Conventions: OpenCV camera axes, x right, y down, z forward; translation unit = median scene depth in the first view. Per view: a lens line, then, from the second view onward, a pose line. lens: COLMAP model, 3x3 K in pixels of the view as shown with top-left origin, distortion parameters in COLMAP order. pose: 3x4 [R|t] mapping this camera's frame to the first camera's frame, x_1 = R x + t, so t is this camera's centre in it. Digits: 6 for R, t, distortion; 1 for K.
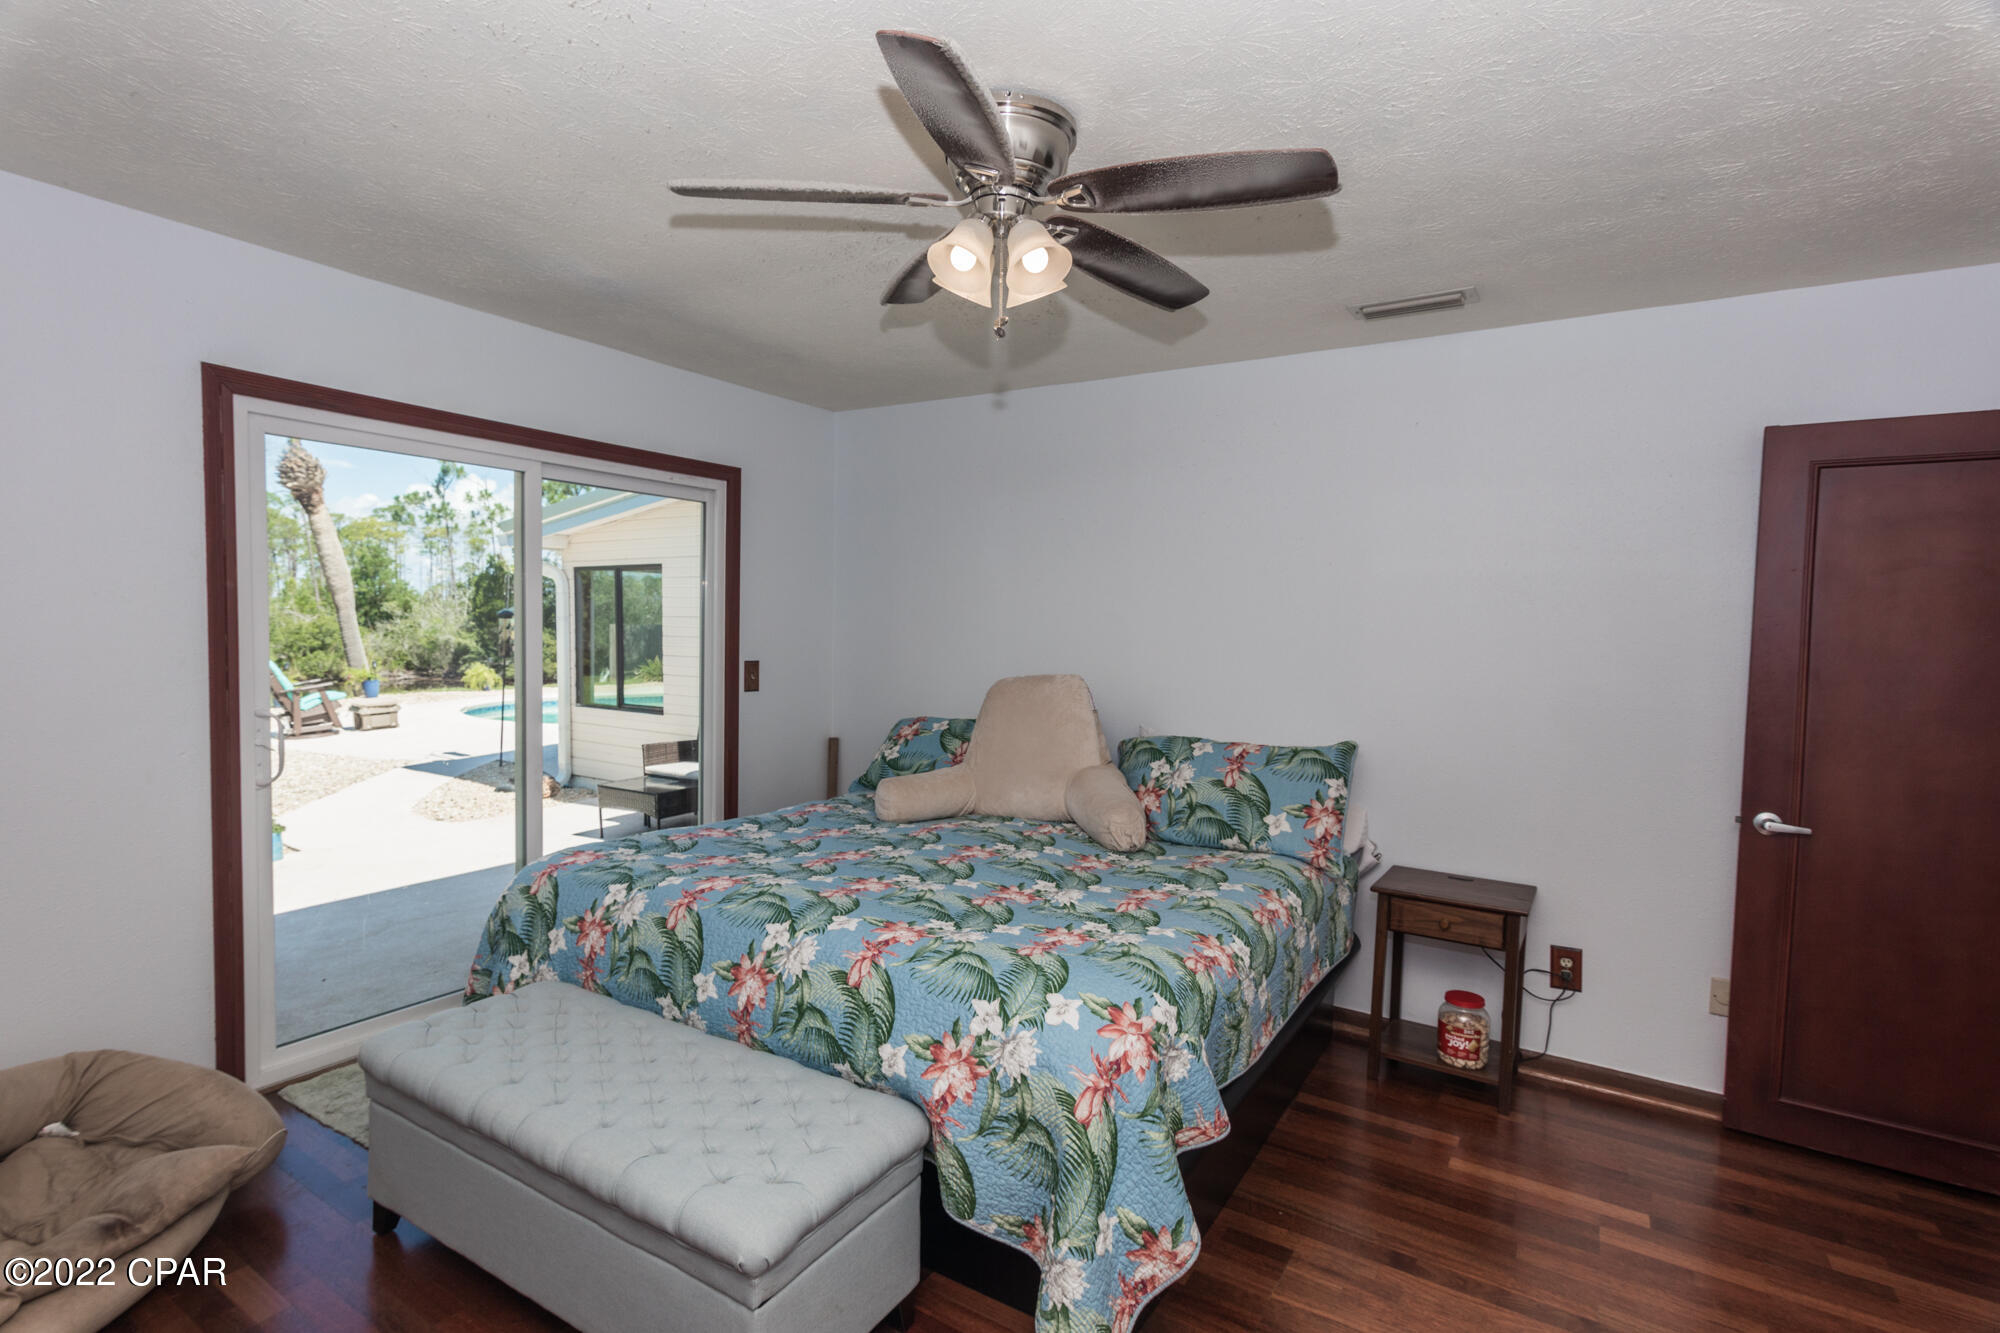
lens RADIAL K [[967.5, 0, 996.9], [0, 967.5, 672.3], [0, 0, 1]] dist [0.003867, -0.001926]
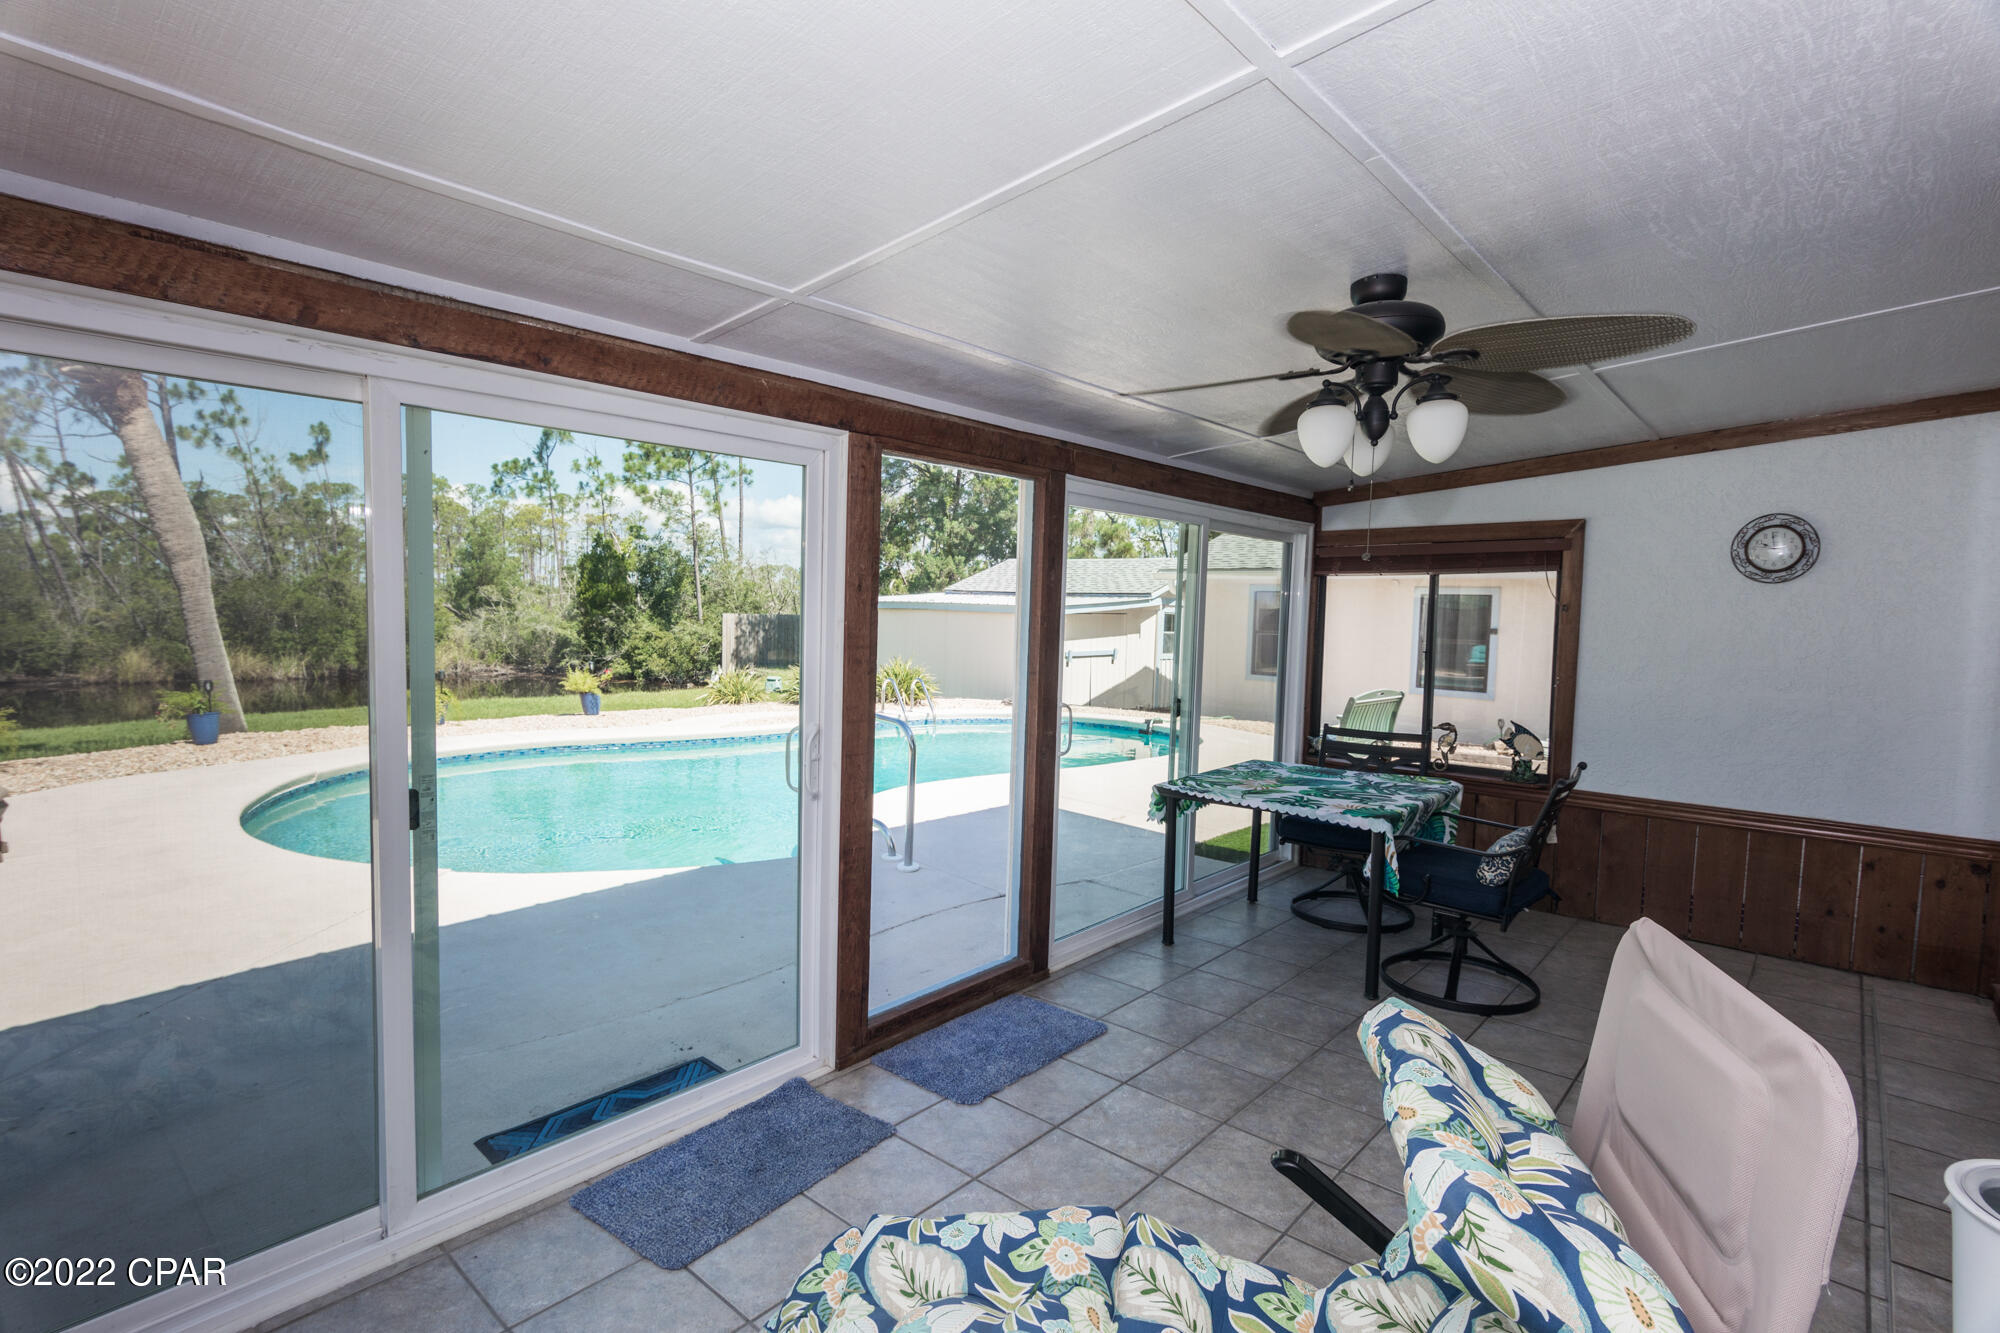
lens RADIAL K [[967.5, 0, 997.5], [0, 967.5, 676.4], [0, 0, 1]] dist [0.003867, -0.001926]
pose [[0.988382, 0.017774, -0.150950, -0.039440], [-0.015599, 0.999757, 0.015579, -0.011922], [0.151191, -0.013043, 0.988419, 0.204856]]
